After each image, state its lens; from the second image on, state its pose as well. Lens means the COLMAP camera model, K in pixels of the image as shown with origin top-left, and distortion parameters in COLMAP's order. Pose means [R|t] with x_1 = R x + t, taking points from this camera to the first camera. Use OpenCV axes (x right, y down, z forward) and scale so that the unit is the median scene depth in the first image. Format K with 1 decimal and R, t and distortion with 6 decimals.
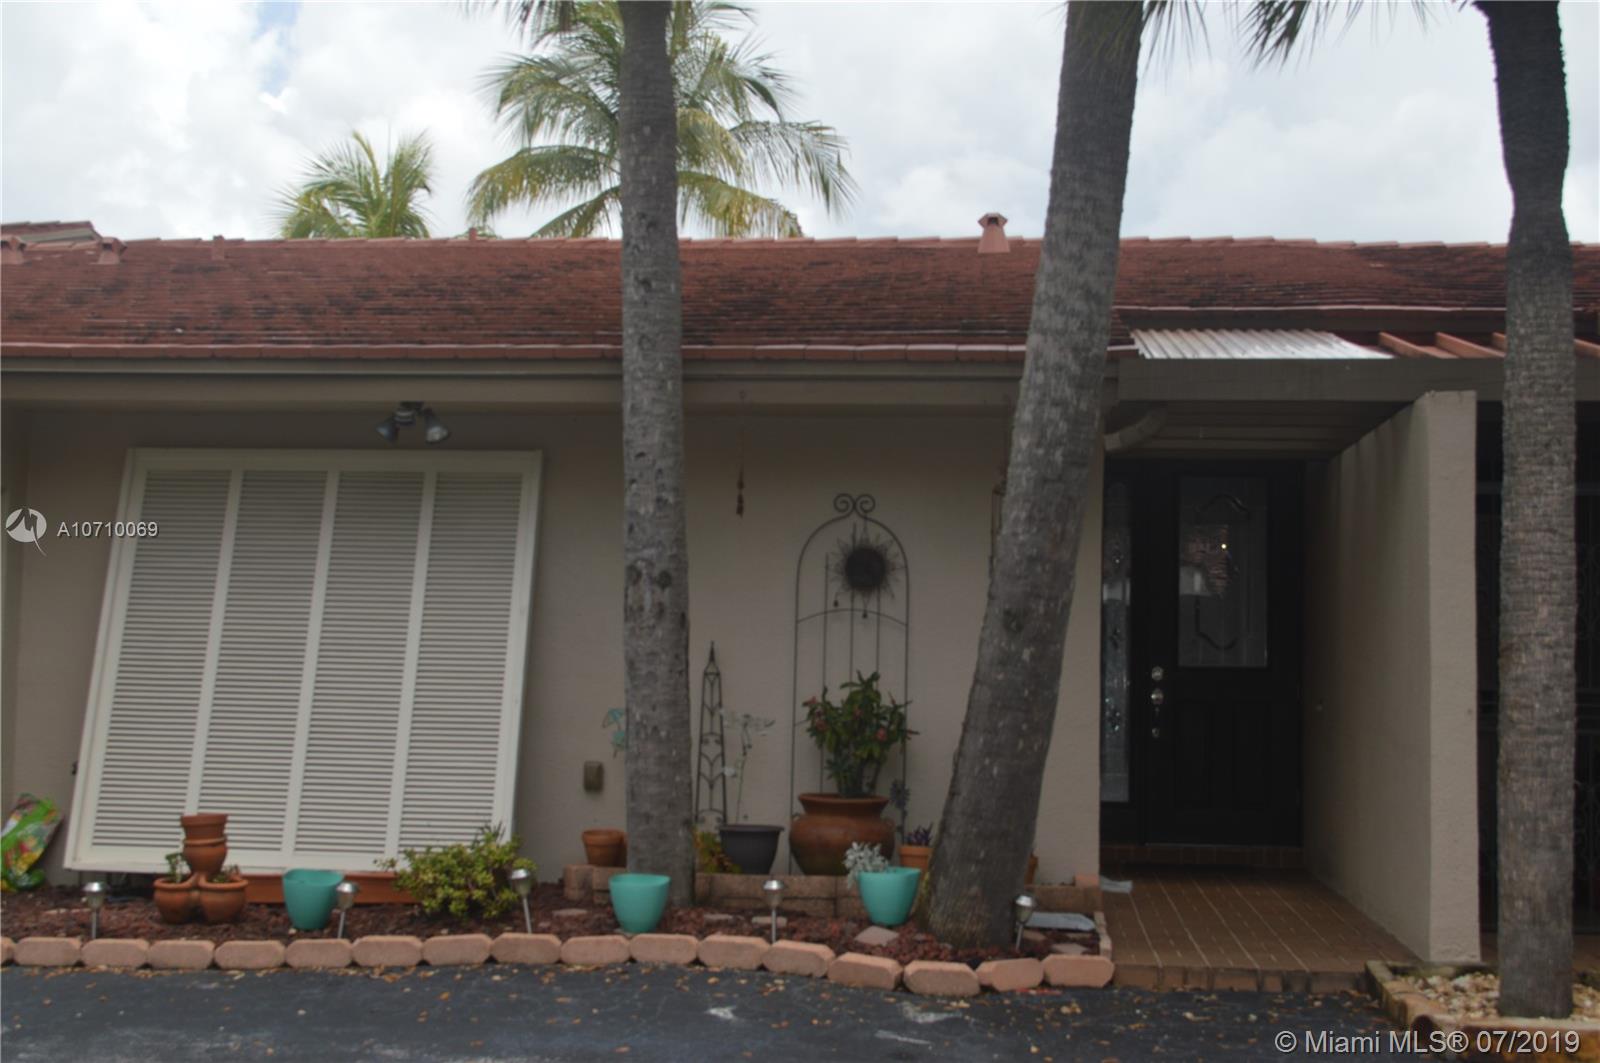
lens RADIAL K [[2274.5, 0, 809.5], [0, 2274.5, 531.1], [0, 0, 1]] dist [-0.026711, 0.000000]
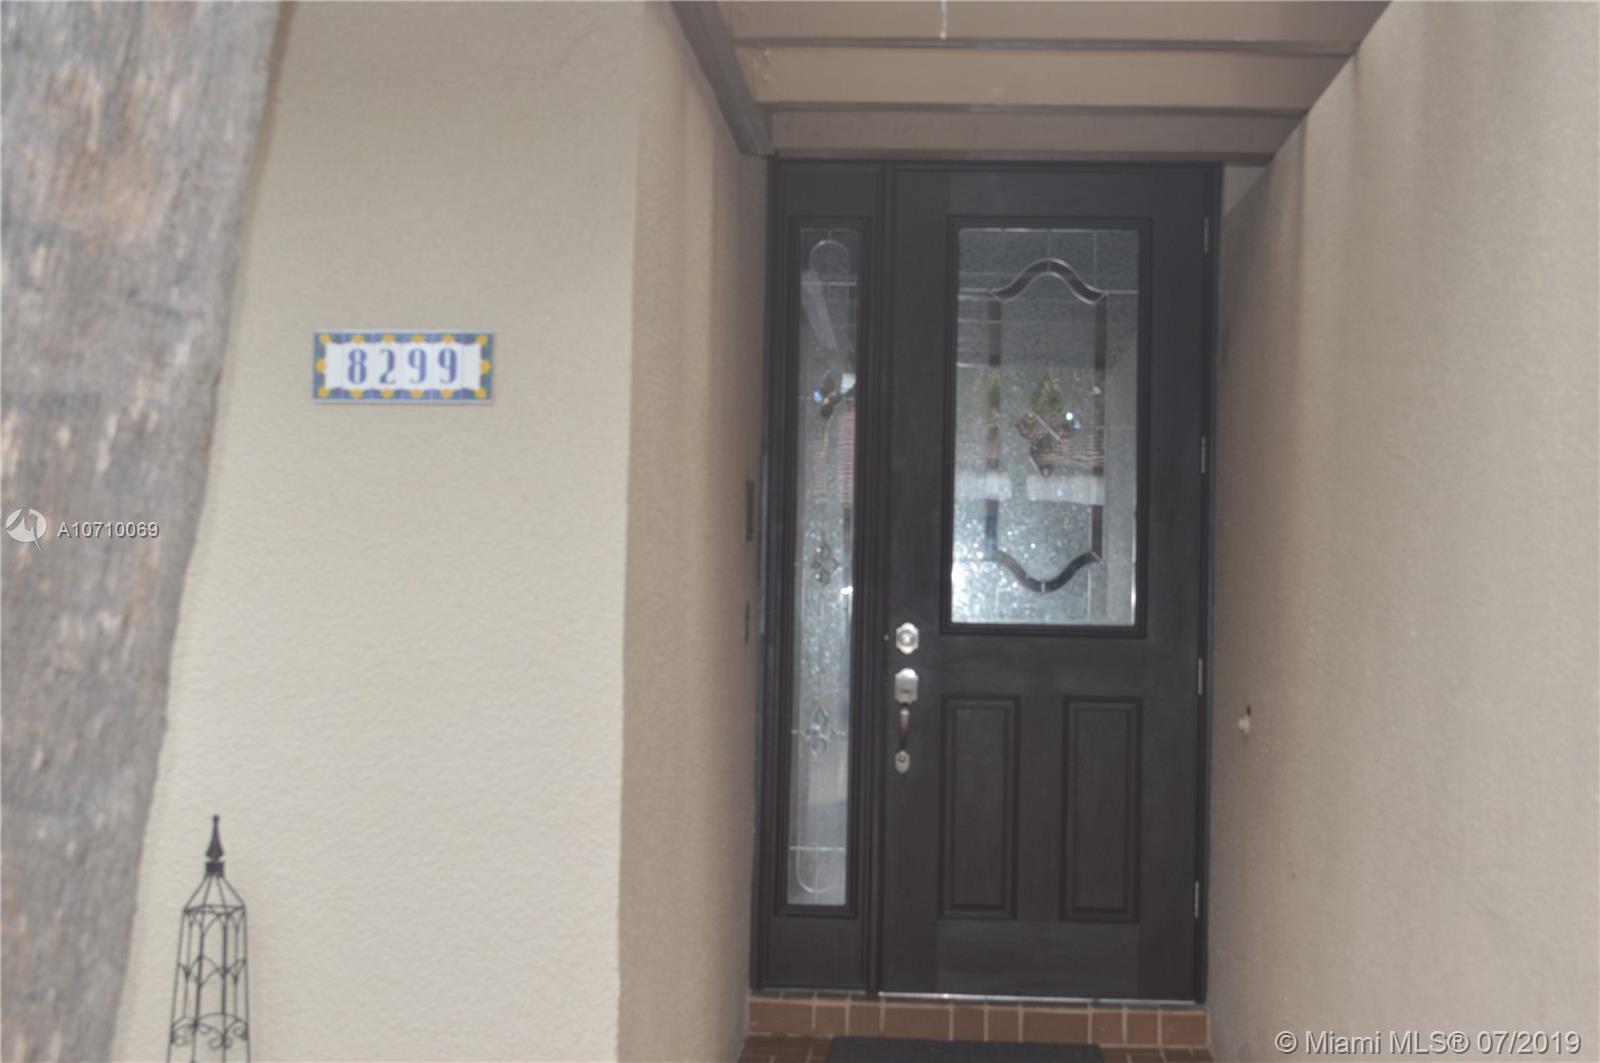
lens RADIAL K [[2274.5, 0, 801.5], [0, 2274.5, 531.4], [0, 0, 1]] dist [-0.026711, 0.000000]
pose [[0.999518, 0.004641, 0.030693, 0.160032], [-0.005804, 0.999264, 0.037920, 0.030772], [-0.030495, -0.038080, 0.998809, 0.723763]]
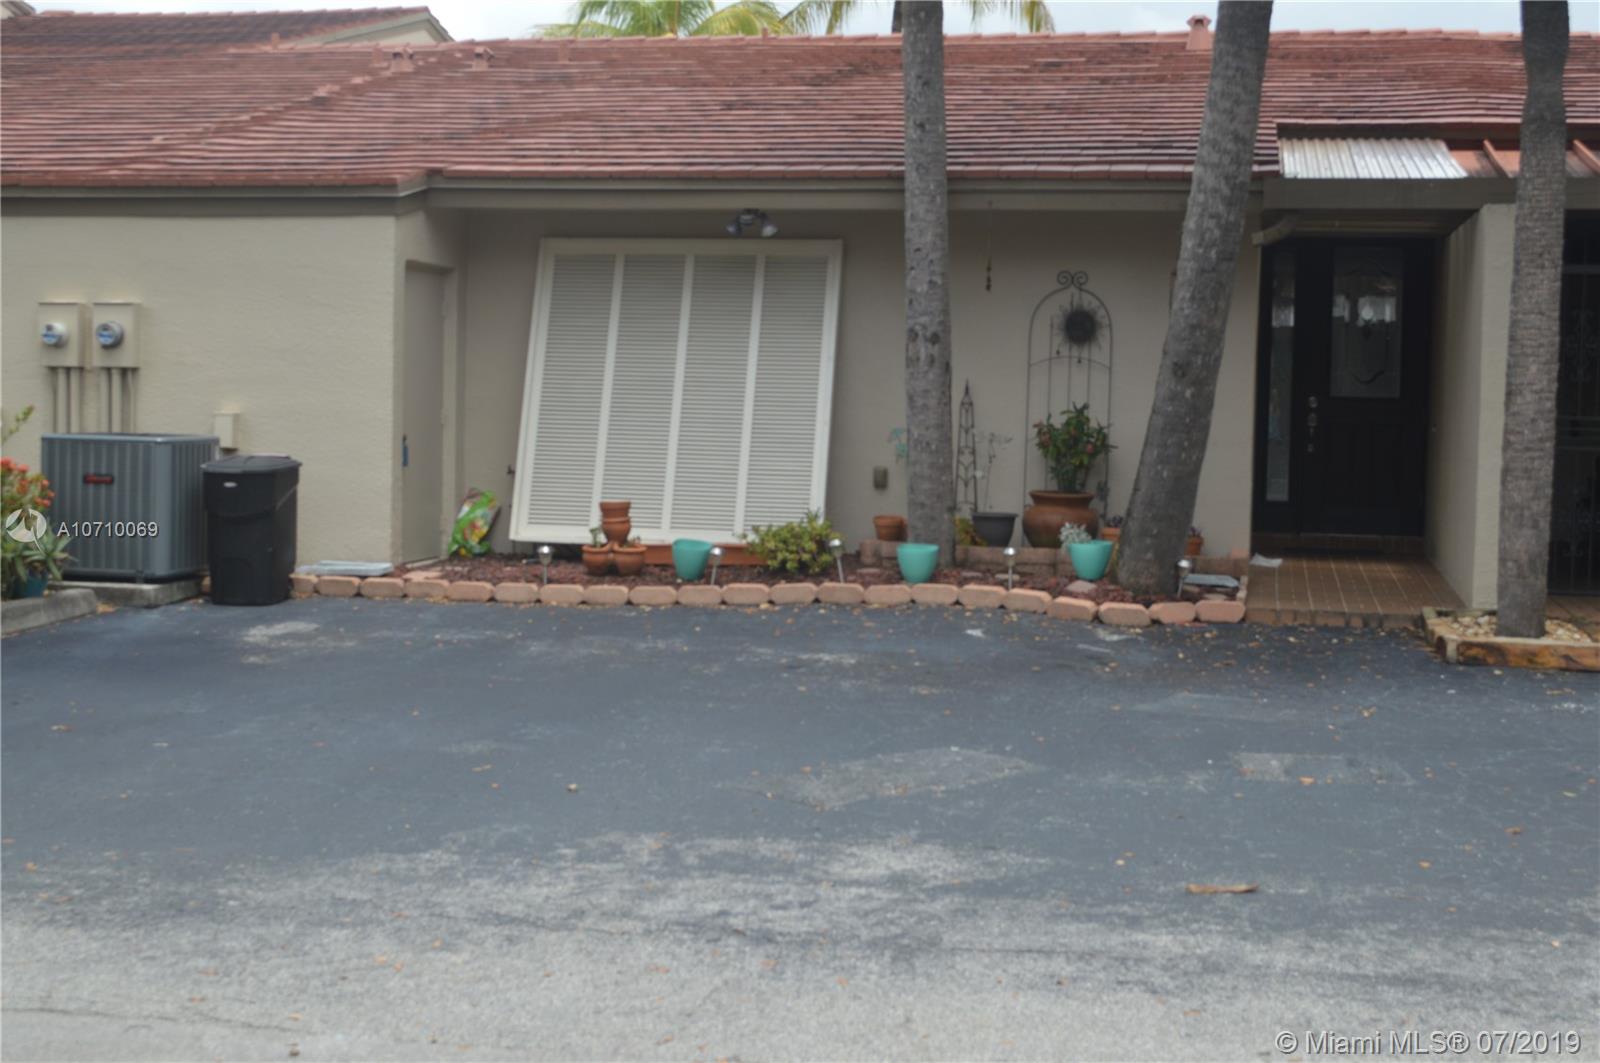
lens RADIAL K [[2274.5, 0, 807.6], [0, 2274.5, 522.9], [0, 0, 1]] dist [-0.026711, 0.000000]
pose [[0.994248, 0.008657, -0.106751, 0.009687], [0.004488, 0.992485, 0.122286, -0.038080], [0.107007, -0.122062, 0.986737, -0.418356]]
